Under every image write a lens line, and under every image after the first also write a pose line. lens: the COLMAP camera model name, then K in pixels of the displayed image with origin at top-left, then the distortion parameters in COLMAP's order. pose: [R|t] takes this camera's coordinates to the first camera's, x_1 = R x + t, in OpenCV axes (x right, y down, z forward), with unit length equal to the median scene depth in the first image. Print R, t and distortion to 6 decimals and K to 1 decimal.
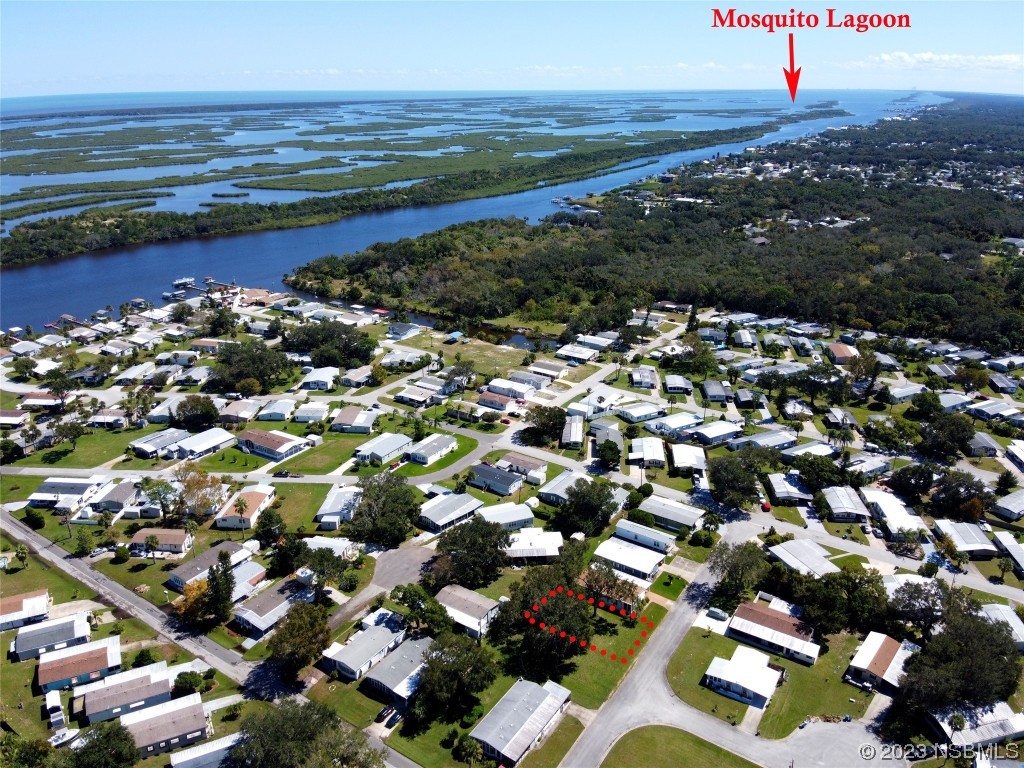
lens RADIAL K [[750.0, 0, 512.0], [0, 750.0, 384.0], [0, 0, 1]] dist [0.105149, -0.198319]
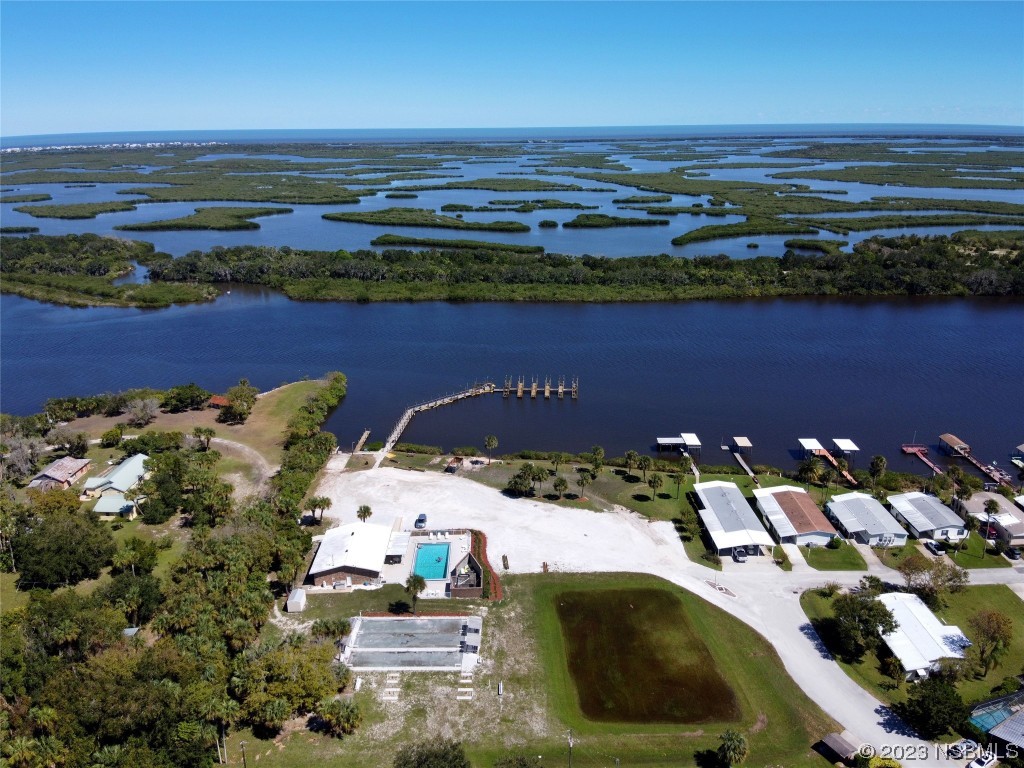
lens RADIAL K [[799.8, 0, 512.0], [0, 799.8, 384.0], [0, 0, 1]] dist [0.080160, -0.178211]
pose [[0.574446, 0.251366, -0.778991, -0.262560], [-0.288557, 0.952773, 0.094654, -0.064851], [0.765994, 0.170410, 0.619849, 0.346985]]
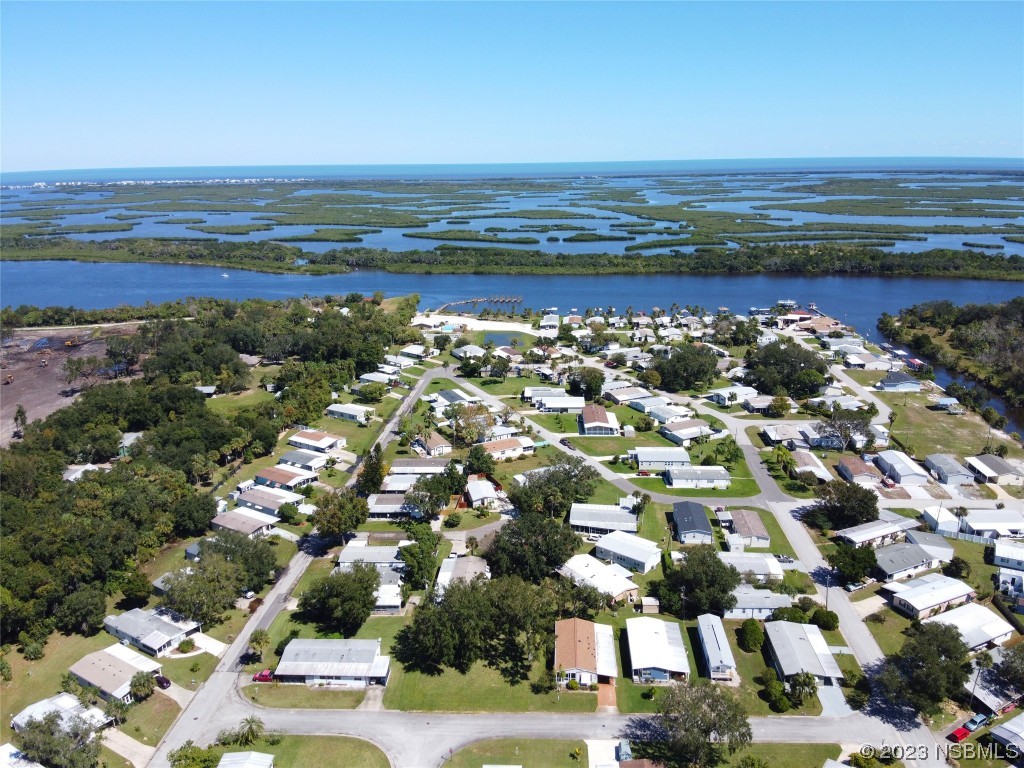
lens RADIAL K [[750.0, 0, 512.0], [0, 750.0, 384.0], [0, 0, 1]] dist [0.105149, -0.198319]
pose [[0.512366, 0.241306, -0.824168, 0.204830], [-0.299549, 0.949652, 0.091824, -0.013320], [0.804830, 0.199831, 0.558852, 0.137984]]
